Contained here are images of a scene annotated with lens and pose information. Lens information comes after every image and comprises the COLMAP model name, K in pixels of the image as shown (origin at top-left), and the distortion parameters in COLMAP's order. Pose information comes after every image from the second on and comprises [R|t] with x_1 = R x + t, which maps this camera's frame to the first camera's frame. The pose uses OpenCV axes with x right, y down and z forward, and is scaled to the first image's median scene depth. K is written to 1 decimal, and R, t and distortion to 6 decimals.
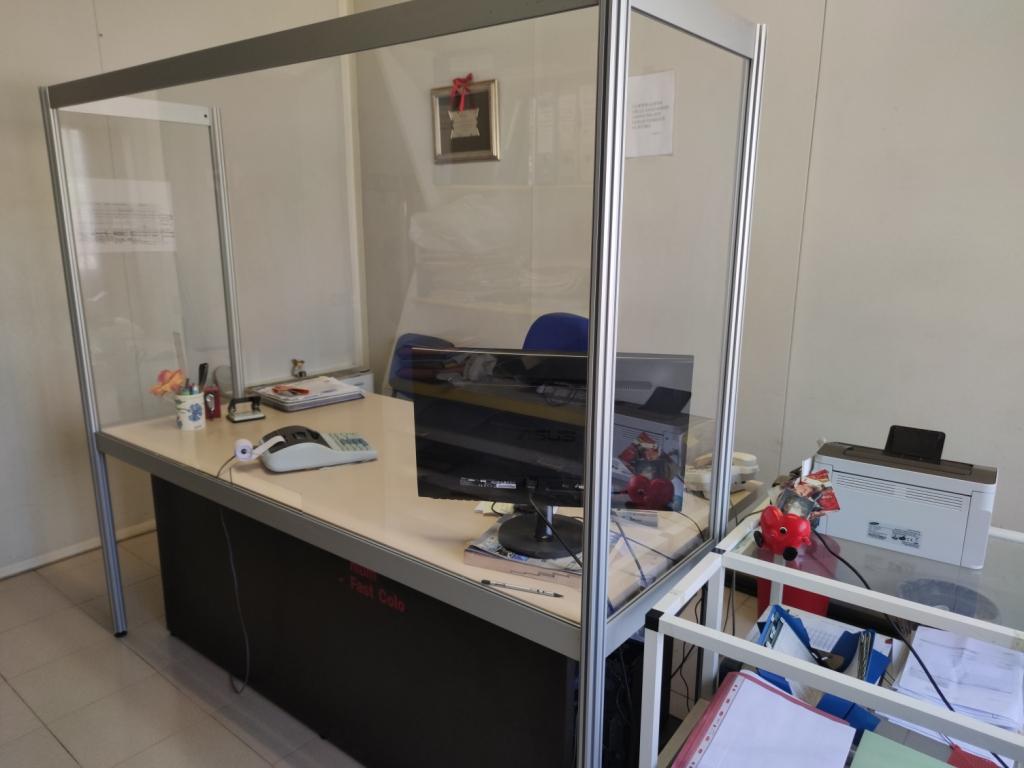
lens RADIAL K [[721.5, 0, 512.4], [0, 721.5, 381.9], [0, 0, 1]] dist [0.053071, -0.042382]
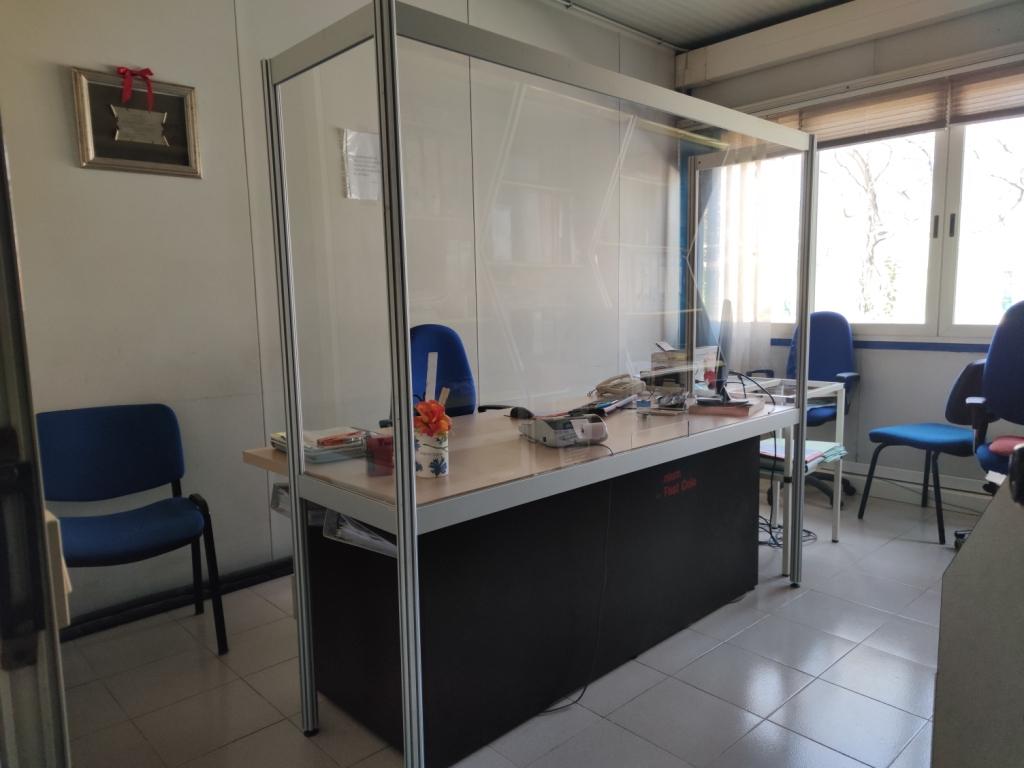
lens RADIAL K [[721.5, 0, 512.9], [0, 721.5, 387.1], [0, 0, 1]] dist [0.053071, -0.042382]
pose [[0.133075, -0.133286, 0.982103, -0.849618], [0.239327, 0.965913, 0.098660, -0.062107], [-0.961776, 0.221914, 0.160438, 0.550628]]
